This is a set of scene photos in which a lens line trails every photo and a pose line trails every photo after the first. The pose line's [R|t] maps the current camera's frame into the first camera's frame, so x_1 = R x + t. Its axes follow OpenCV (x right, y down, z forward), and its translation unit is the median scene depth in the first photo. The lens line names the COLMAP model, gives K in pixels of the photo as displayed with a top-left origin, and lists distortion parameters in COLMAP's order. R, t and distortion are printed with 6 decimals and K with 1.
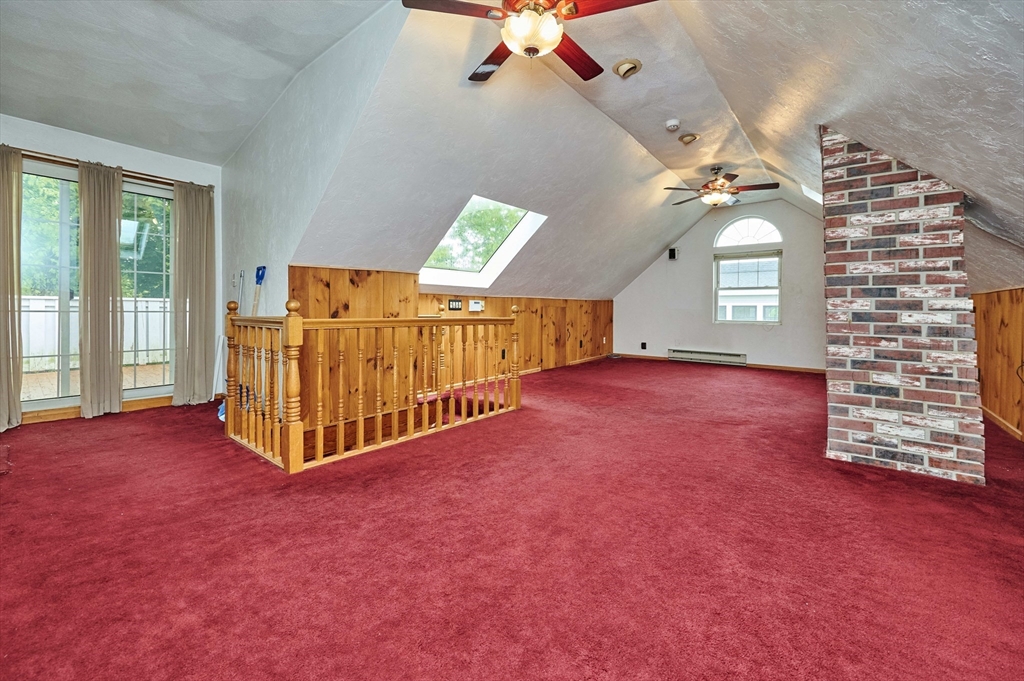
lens RADIAL K [[404.9, 0, 506.7], [0, 404.9, 344.3], [0, 0, 1]] dist [-0.000703, -0.000207]
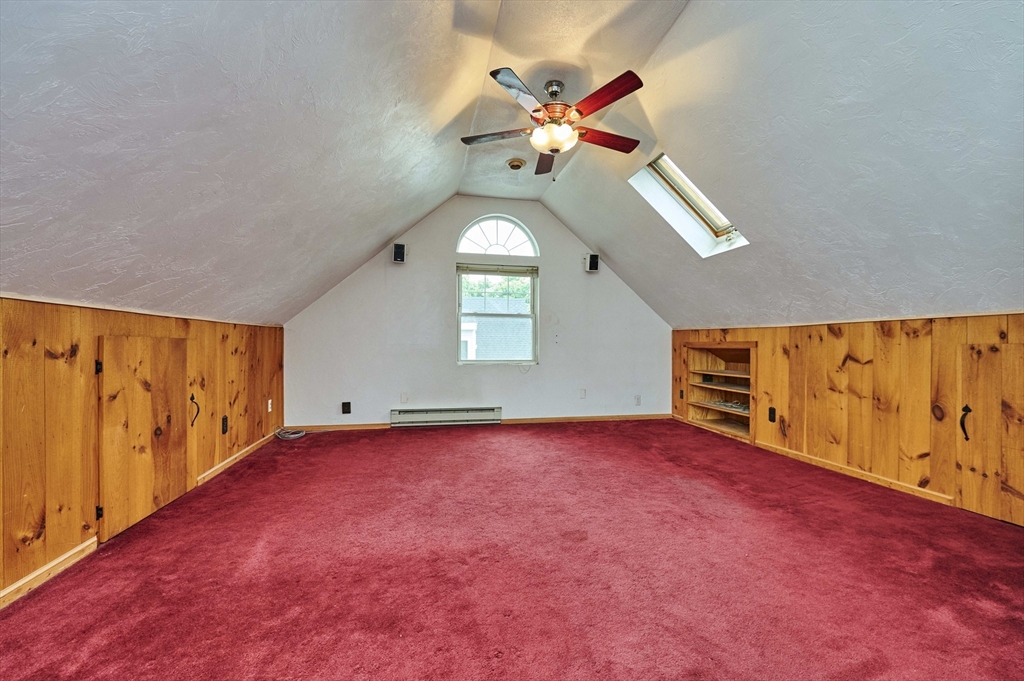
lens RADIAL K [[404.9, 0, 506.7], [0, 404.9, 344.3], [0, 0, 1]] dist [-0.000703, -0.000207]
pose [[0.627970, -0.000818, 0.778237, 0.039380], [0.068942, 0.996126, -0.054584, -0.045091], [-0.775177, 0.087930, 0.625594, 0.526163]]
